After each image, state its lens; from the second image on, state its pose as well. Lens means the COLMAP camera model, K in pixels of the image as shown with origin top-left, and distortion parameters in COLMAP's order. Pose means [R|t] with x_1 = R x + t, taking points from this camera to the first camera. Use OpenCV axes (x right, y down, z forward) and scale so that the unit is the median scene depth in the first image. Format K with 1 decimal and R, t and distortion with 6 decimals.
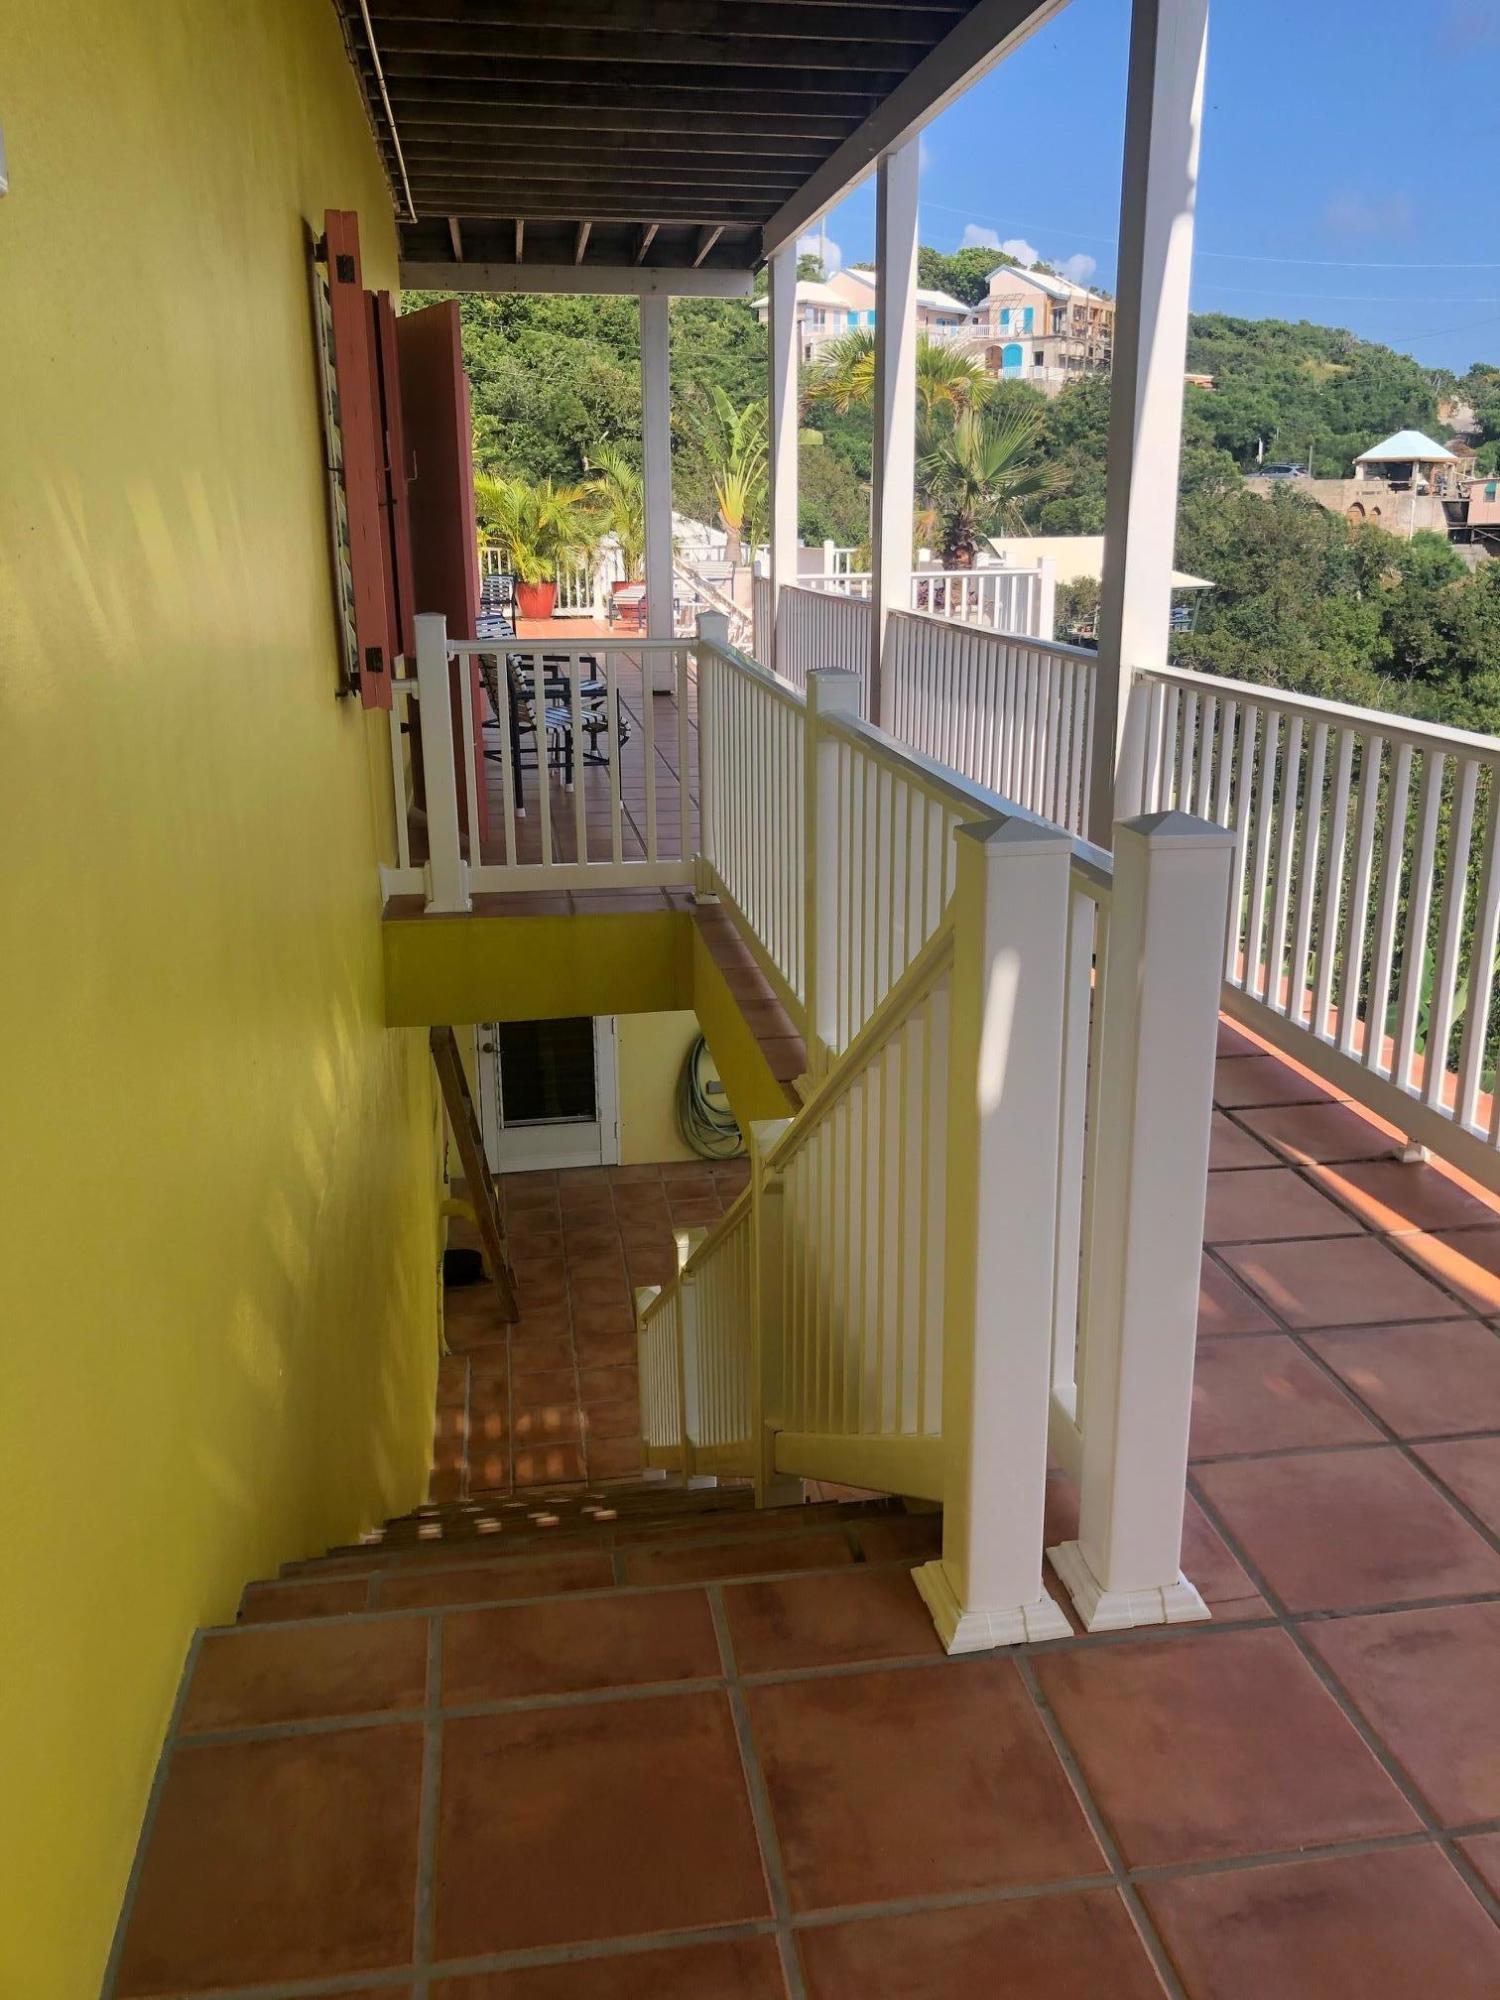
lens RADIAL K [[1620.3, 0, 780.1], [0, 1620.3, 990.6], [0, 0, 1]] dist [0.031788, -0.069844]
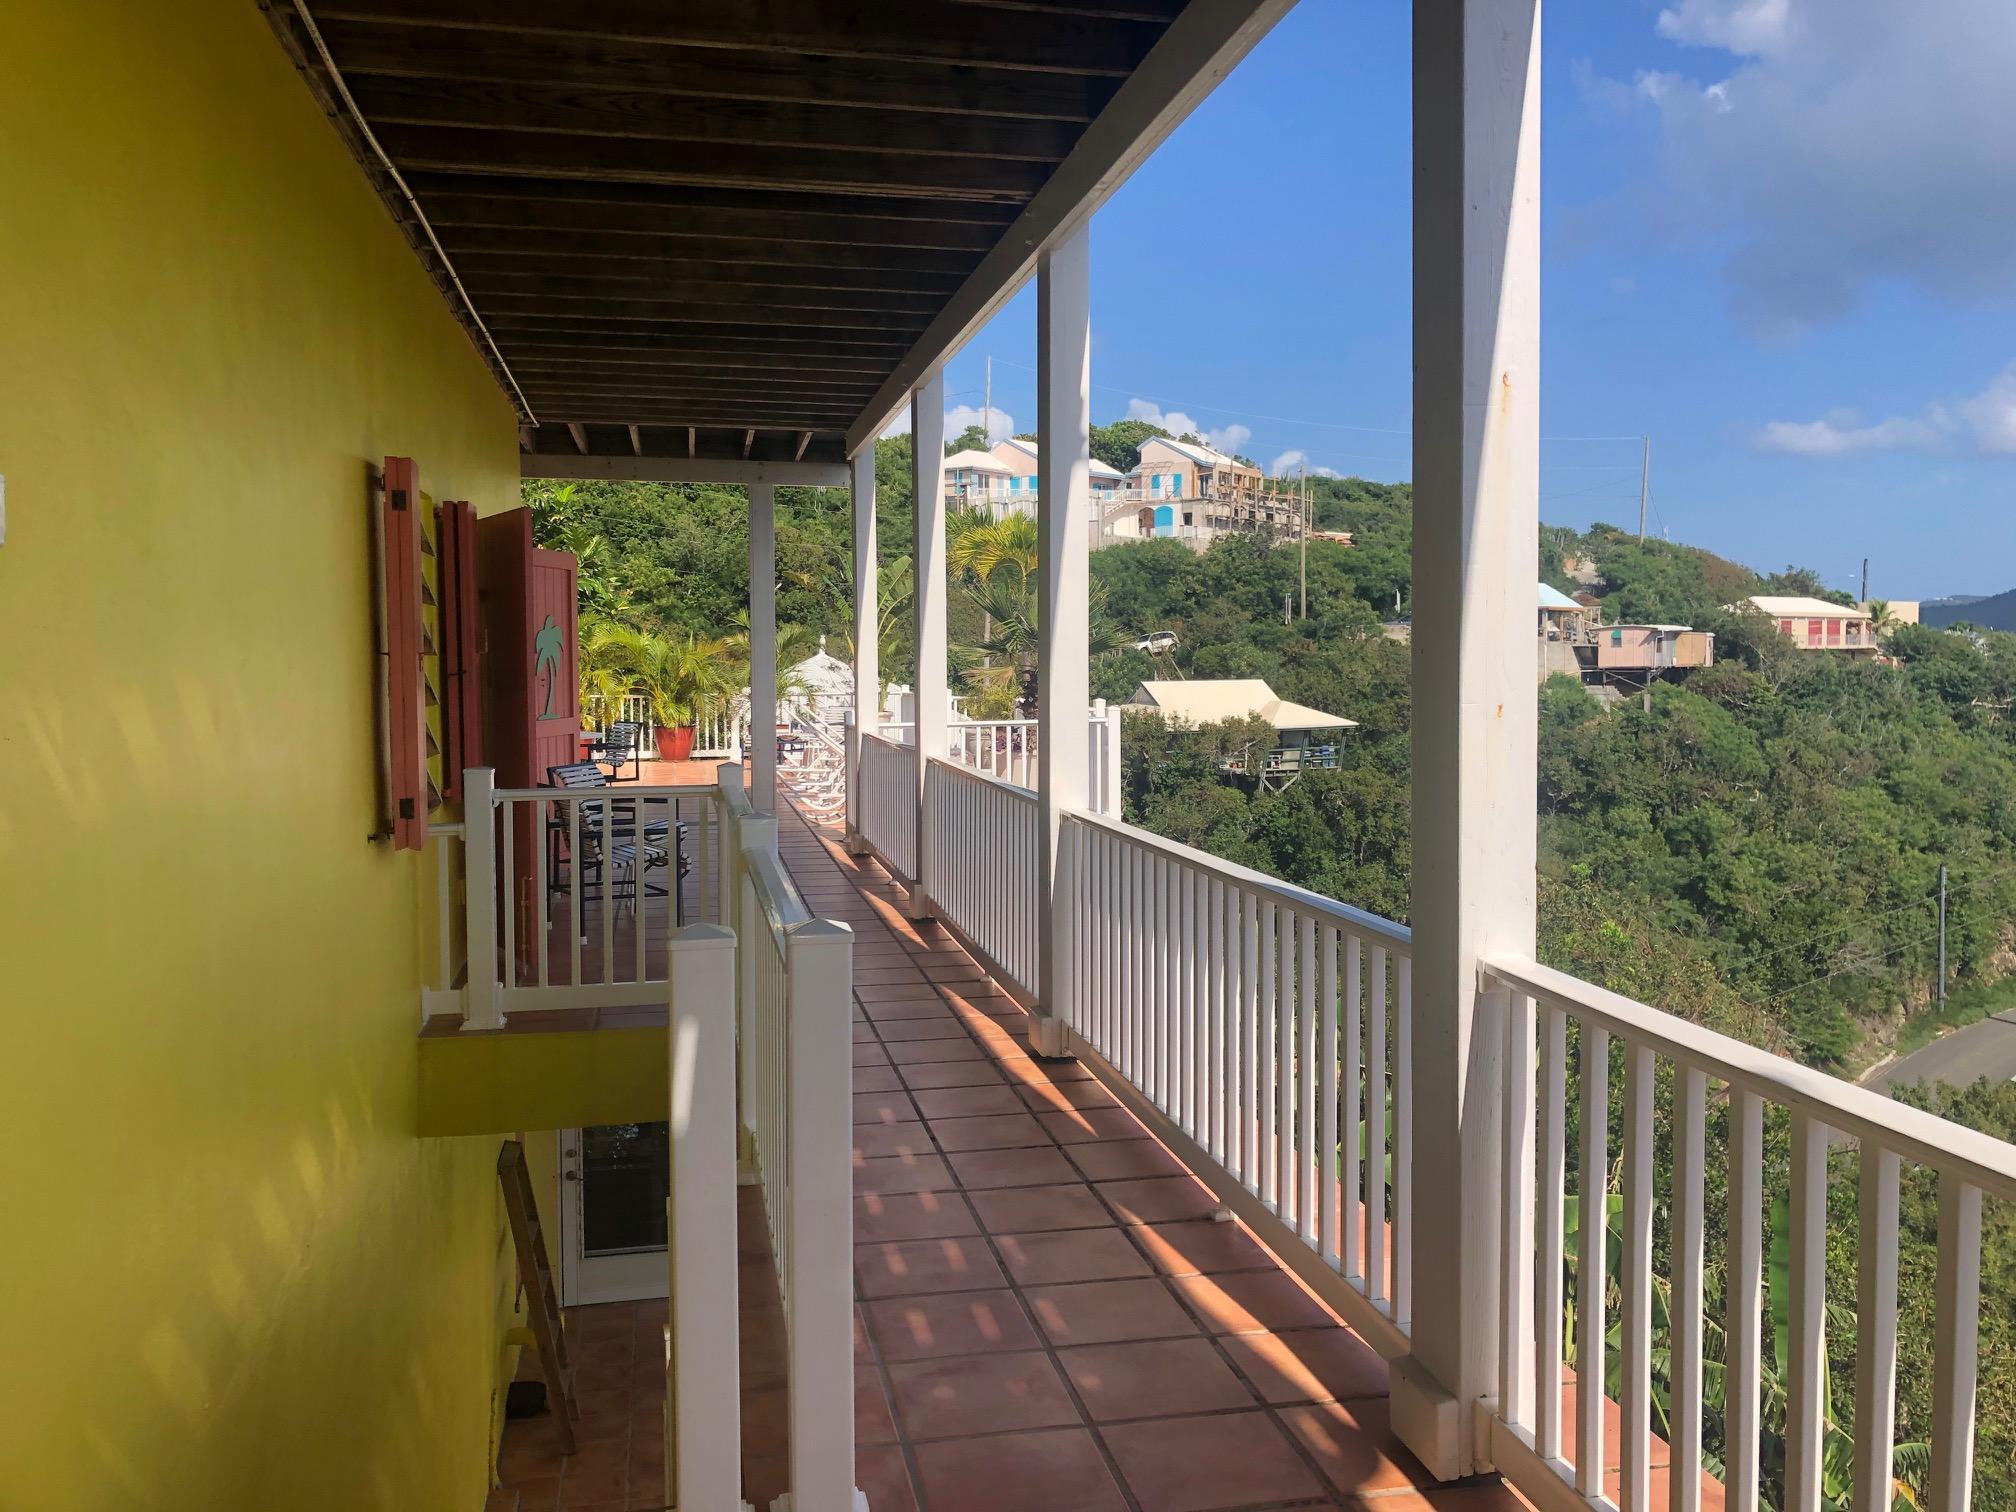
lens RADIAL K [[1633.3, 0, 1020.7], [0, 1633.3, 741.4], [0, 0, 1]] dist [0.031788, -0.069844]
pose [[0.999115, -0.003112, 0.041941, 0.058457], [0.012756, 0.972708, -0.231682, 0.012132], [-0.040075, 0.232012, 0.971887, -0.073655]]
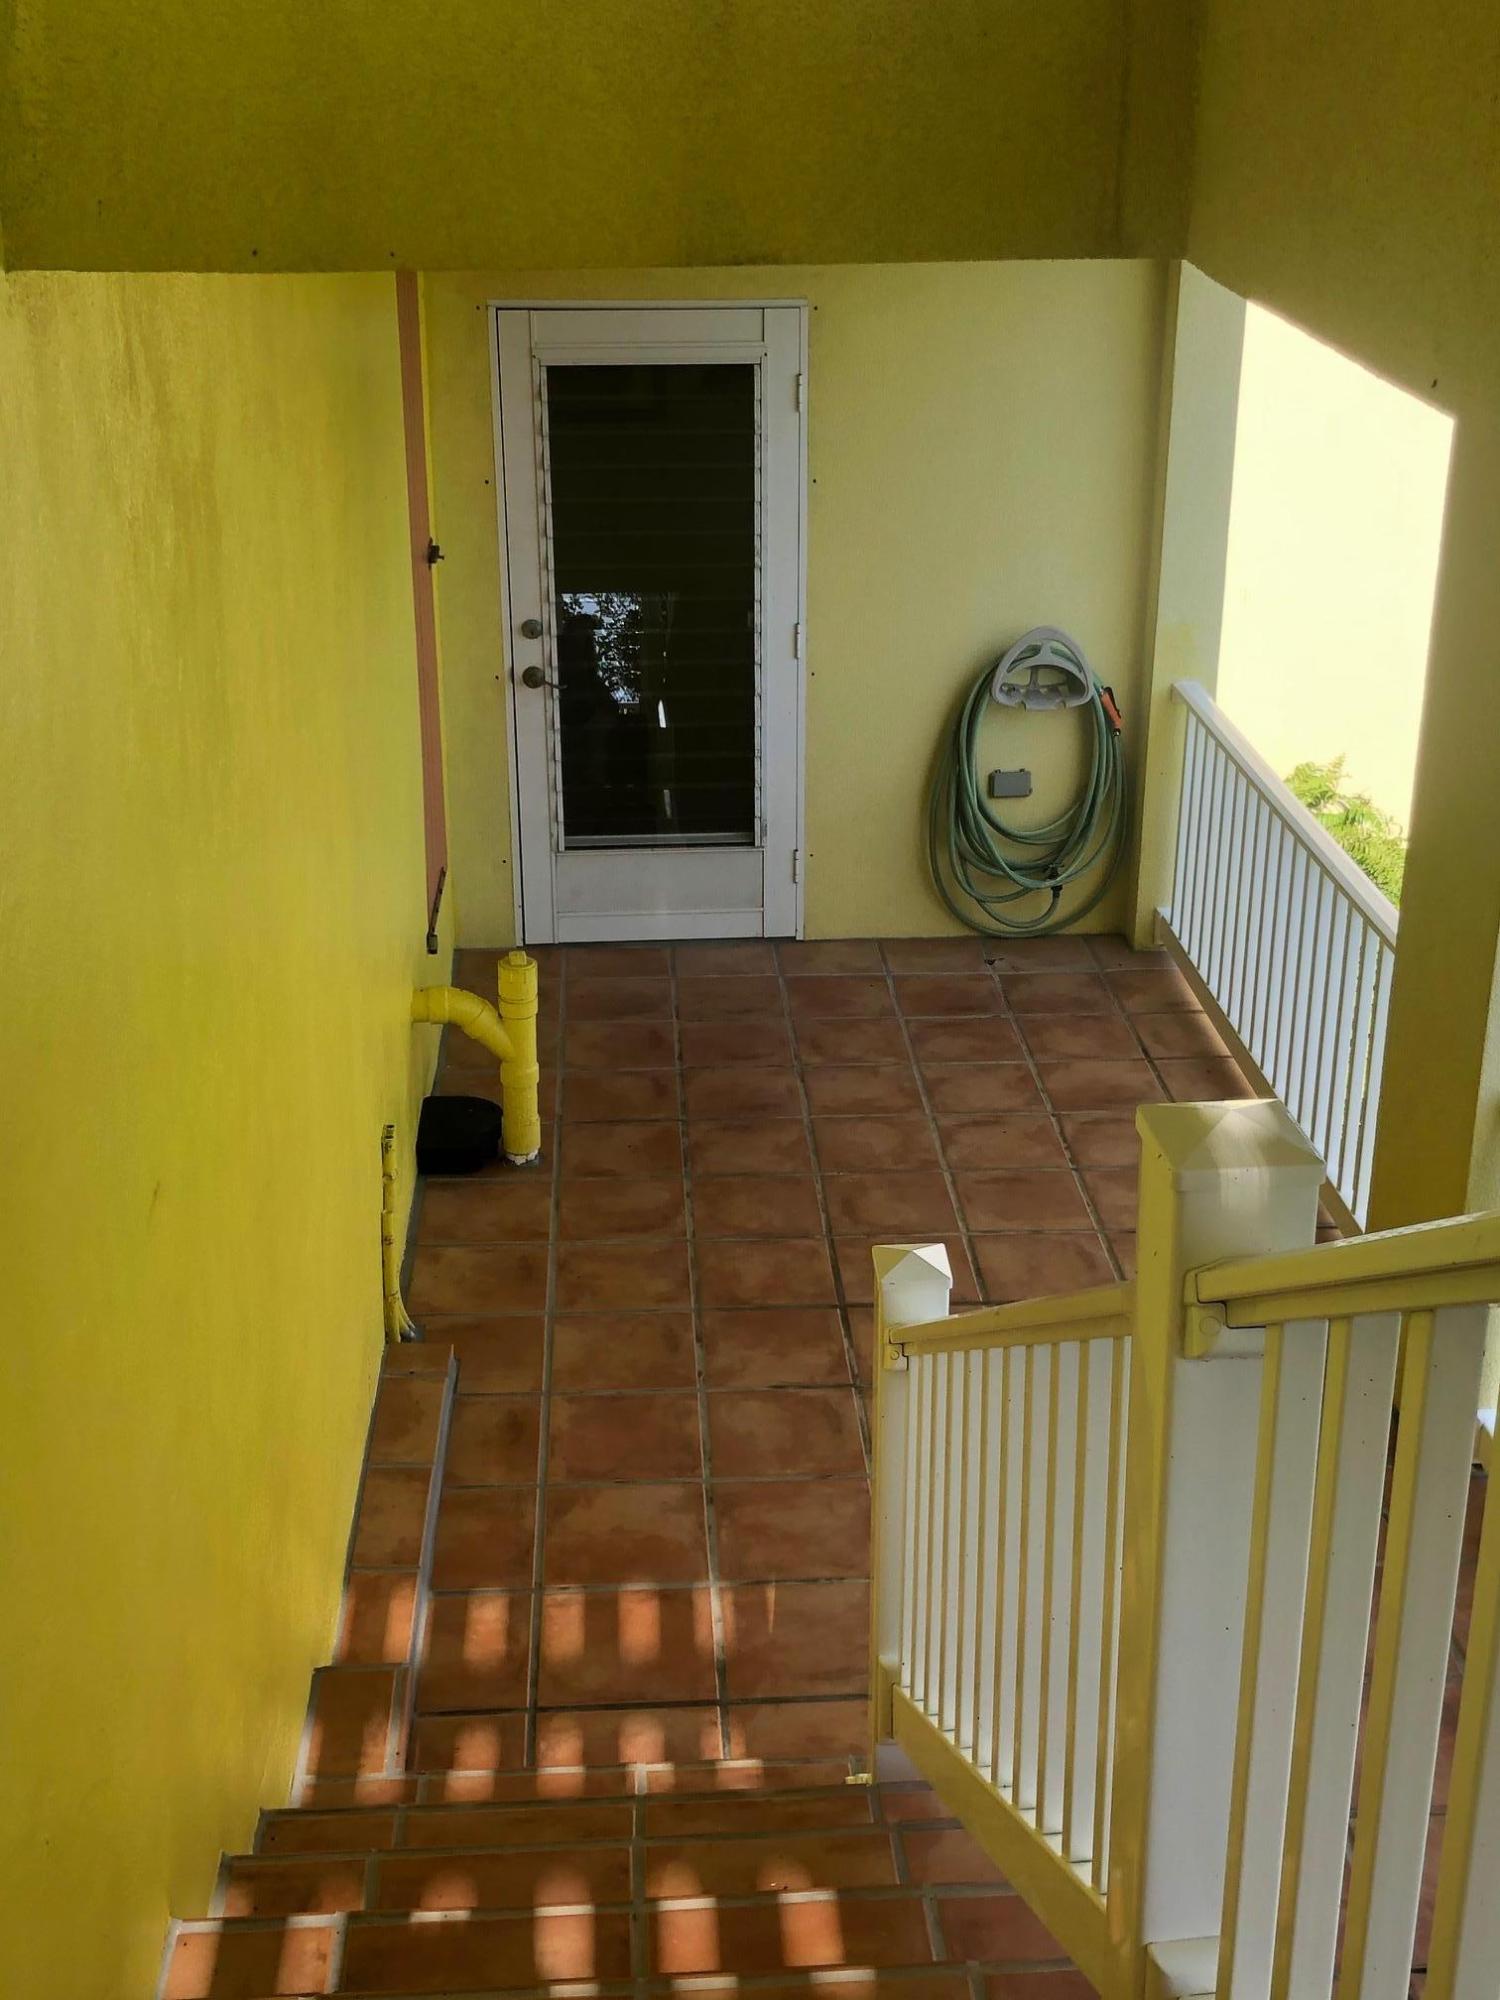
lens RADIAL K [[2343.5, 0, 753.4], [0, 2343.5, 1001.2], [0, 0, 1]] dist [0.033741, 0.000000]
pose [[0.993615, 0.047140, -0.102507, -0.041622], [-0.035148, 0.992650, 0.115802, 0.046967], [0.107212, -0.111460, 0.987969, 0.316286]]
